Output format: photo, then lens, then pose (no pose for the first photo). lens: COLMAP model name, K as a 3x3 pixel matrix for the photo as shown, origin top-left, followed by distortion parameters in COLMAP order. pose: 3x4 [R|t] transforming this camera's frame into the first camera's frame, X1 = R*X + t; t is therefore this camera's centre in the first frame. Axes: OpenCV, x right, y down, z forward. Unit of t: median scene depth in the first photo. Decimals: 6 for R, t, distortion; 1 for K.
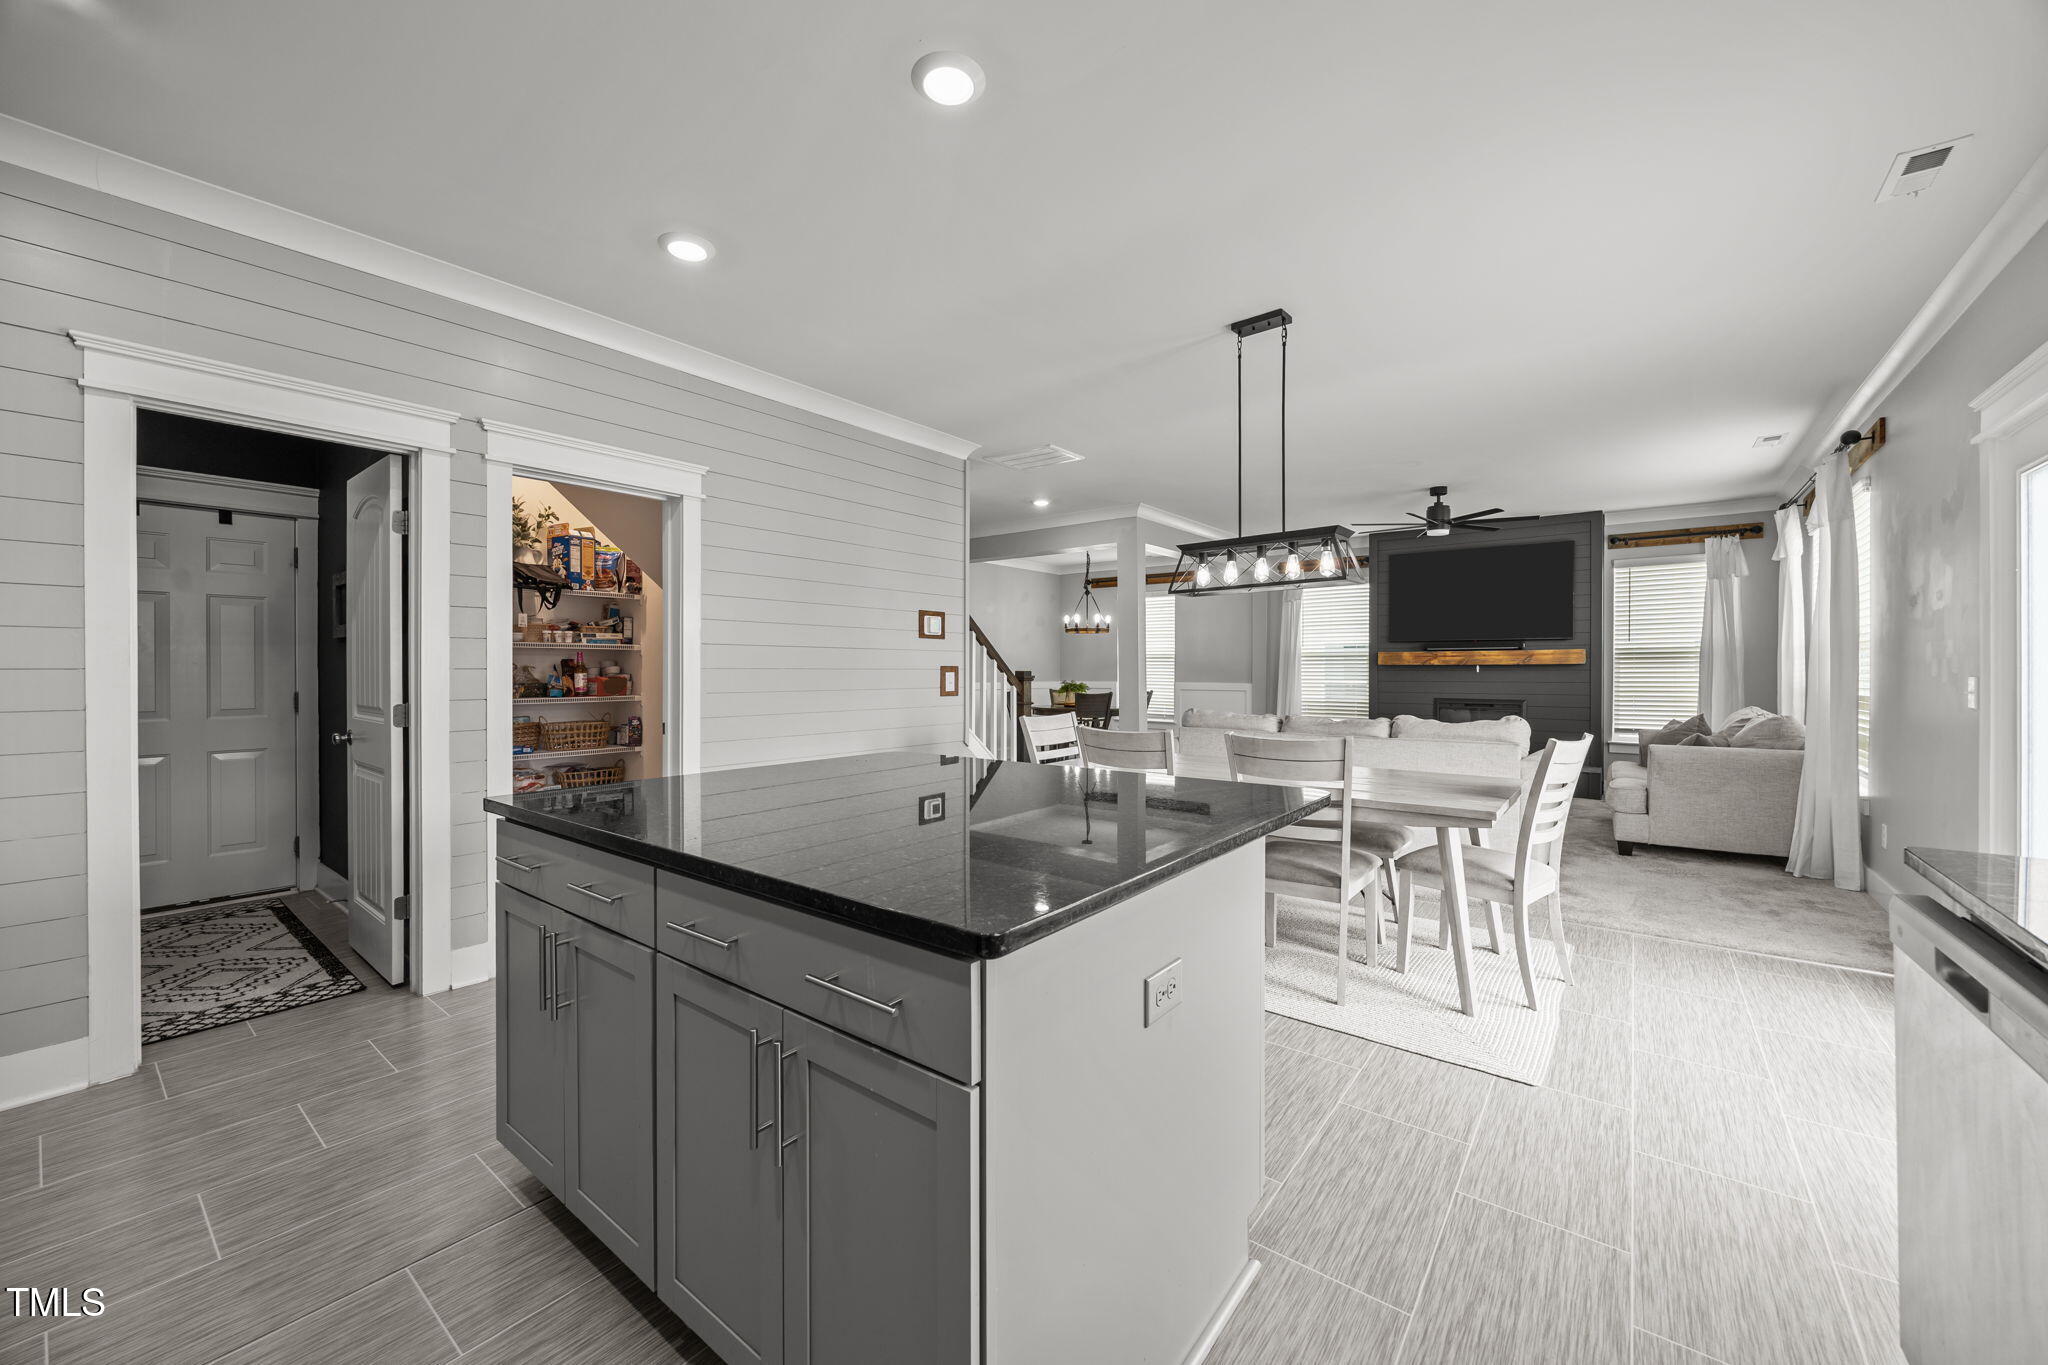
lens RADIAL K [[778.9, 0, 1024.0], [0, 778.9, 682.5], [0, 0, 1]] dist [-0.002295, -0.000252]
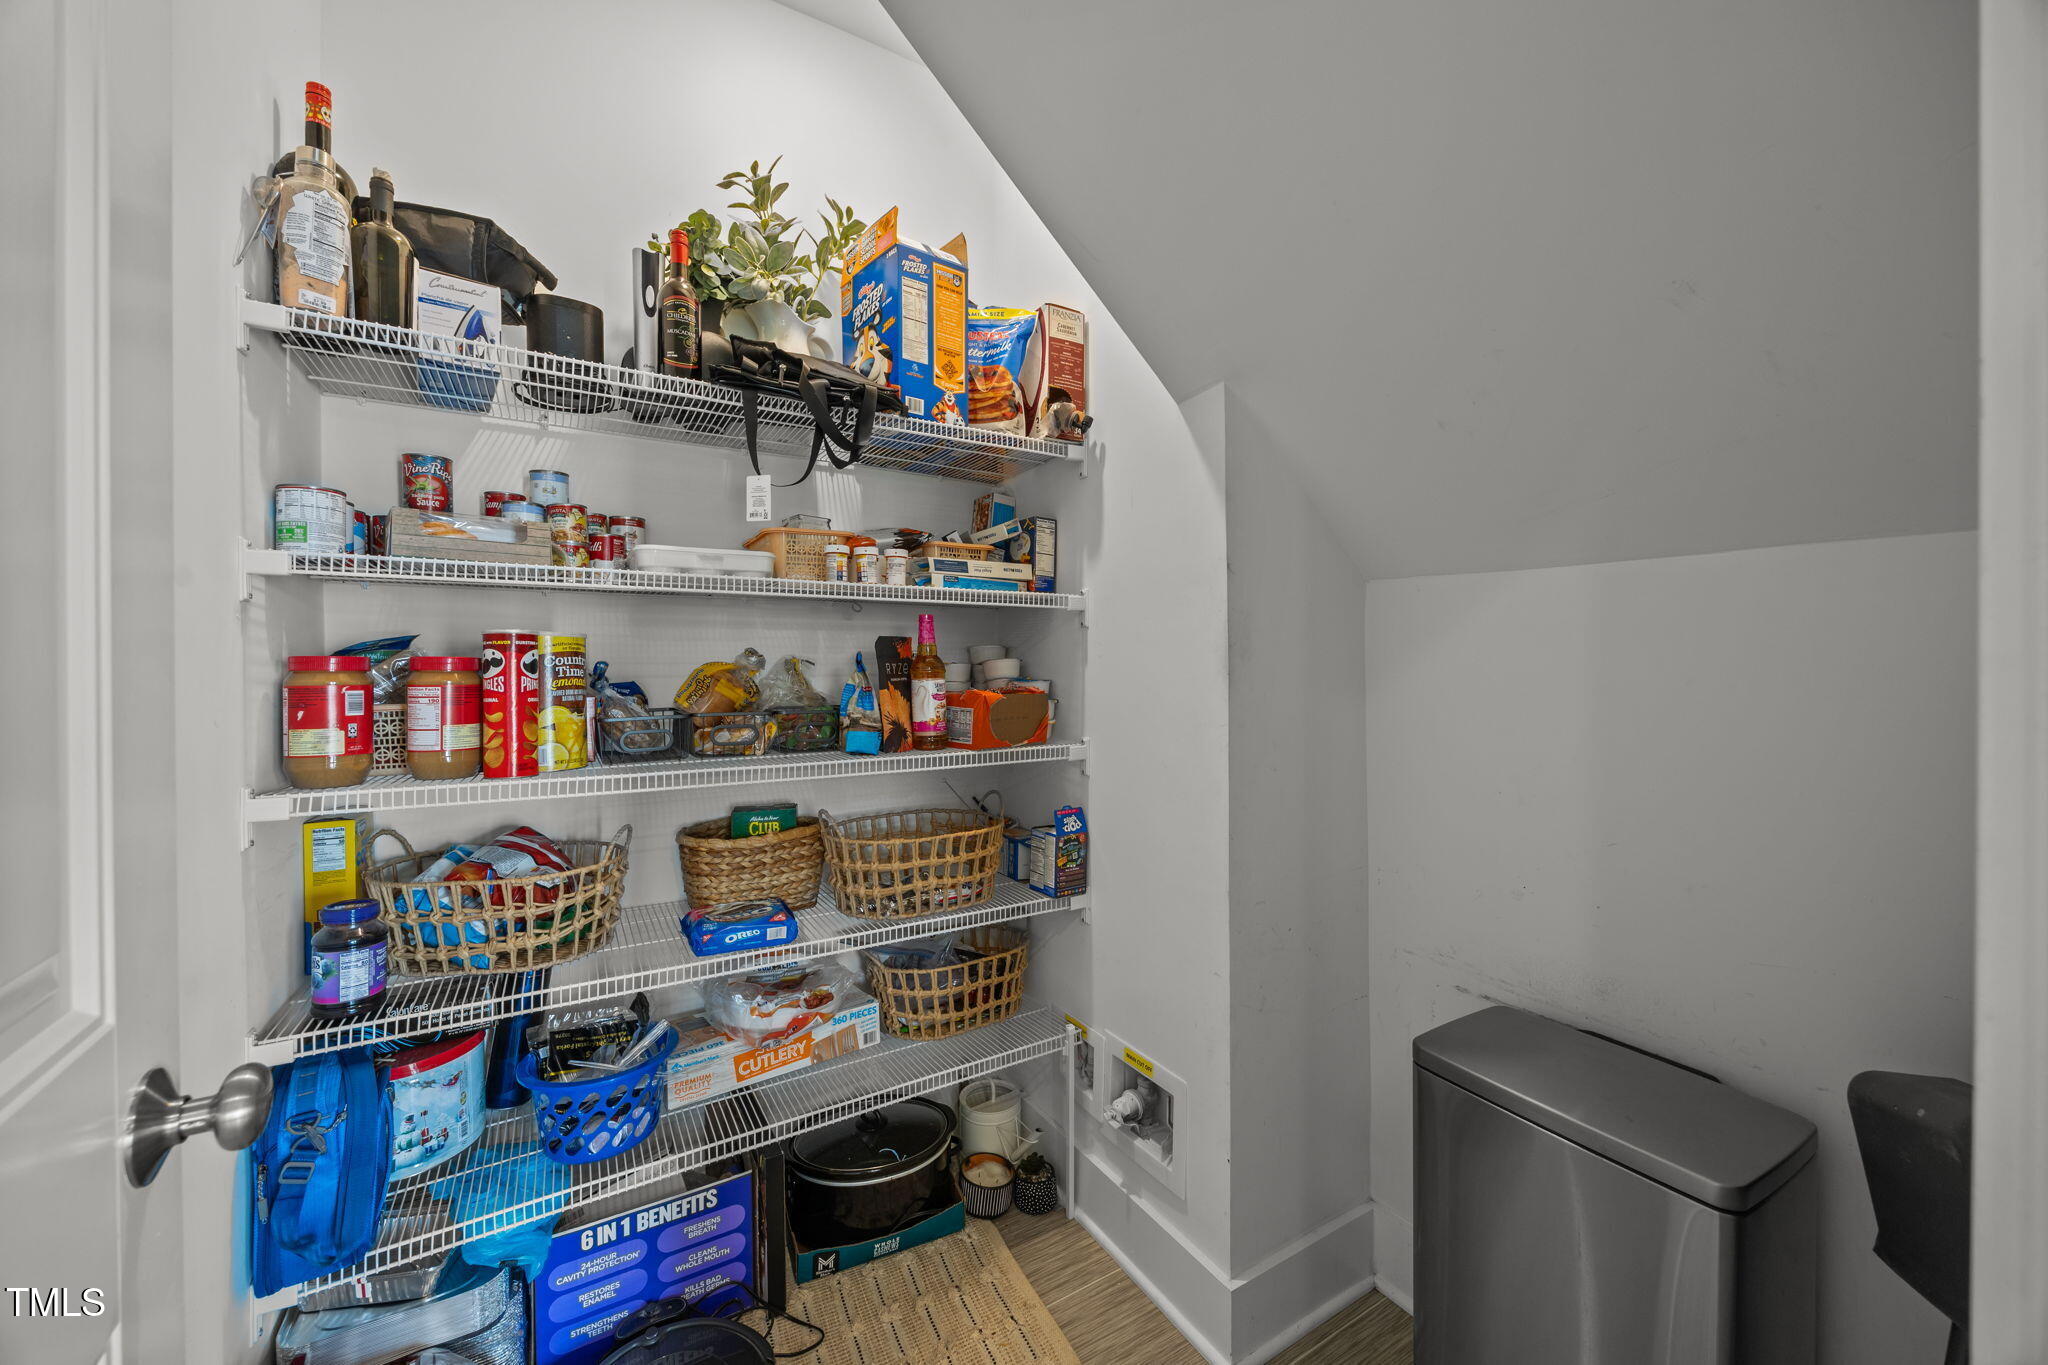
lens RADIAL K [[778.9, 0, 1024.0], [0, 778.9, 682.5], [0, 0, 1]] dist [-0.002295, -0.000252]
pose [[0.935285, -0.002987, -0.353882, -0.414890], [0.002075, 0.999993, -0.002956, -0.009343], [0.353888, 0.002030, 0.935286, 0.705158]]
